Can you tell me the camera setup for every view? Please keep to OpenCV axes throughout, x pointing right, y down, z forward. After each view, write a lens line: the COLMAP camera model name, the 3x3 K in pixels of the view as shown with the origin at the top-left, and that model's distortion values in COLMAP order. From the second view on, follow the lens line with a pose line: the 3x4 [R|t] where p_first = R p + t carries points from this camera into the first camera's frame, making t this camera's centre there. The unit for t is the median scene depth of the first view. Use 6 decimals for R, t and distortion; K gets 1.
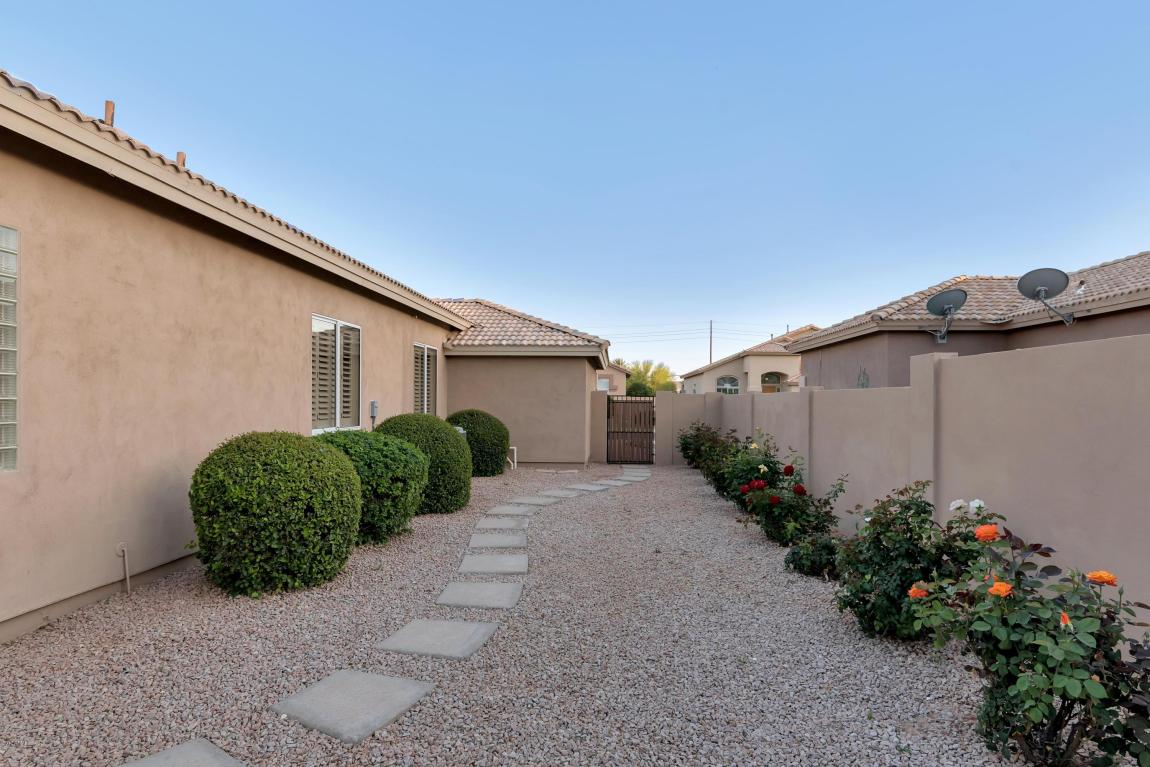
lens RADIAL K [[634.8, 0, 575.0], [0, 634.8, 383.5], [0, 0, 1]] dist [0.001085, 0.000121]
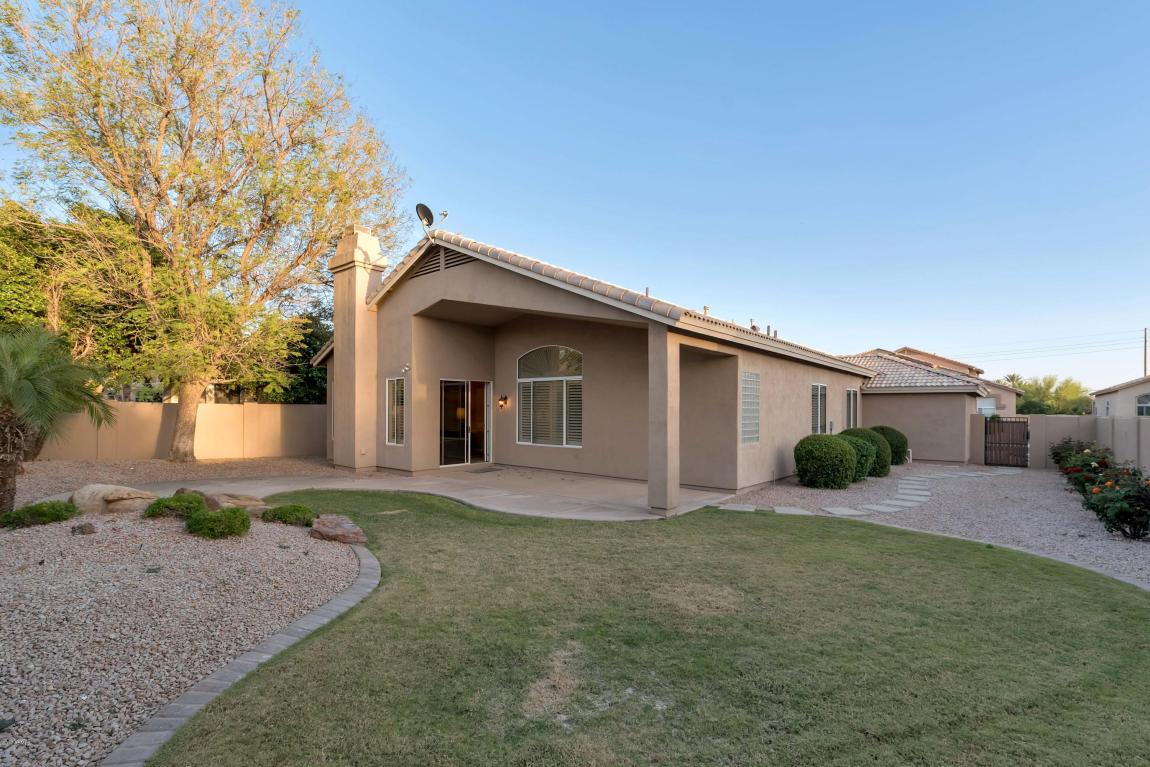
lens RADIAL K [[518.6, 0, 570.6], [0, 518.6, 408.2], [0, 0, 1]] dist [0.001855, -0.004519]
pose [[0.802055, -0.001115, -0.597249, -0.000248], [0.009675, 0.999891, 0.011126, -0.027720], [0.597171, -0.014702, 0.801979, -0.570126]]
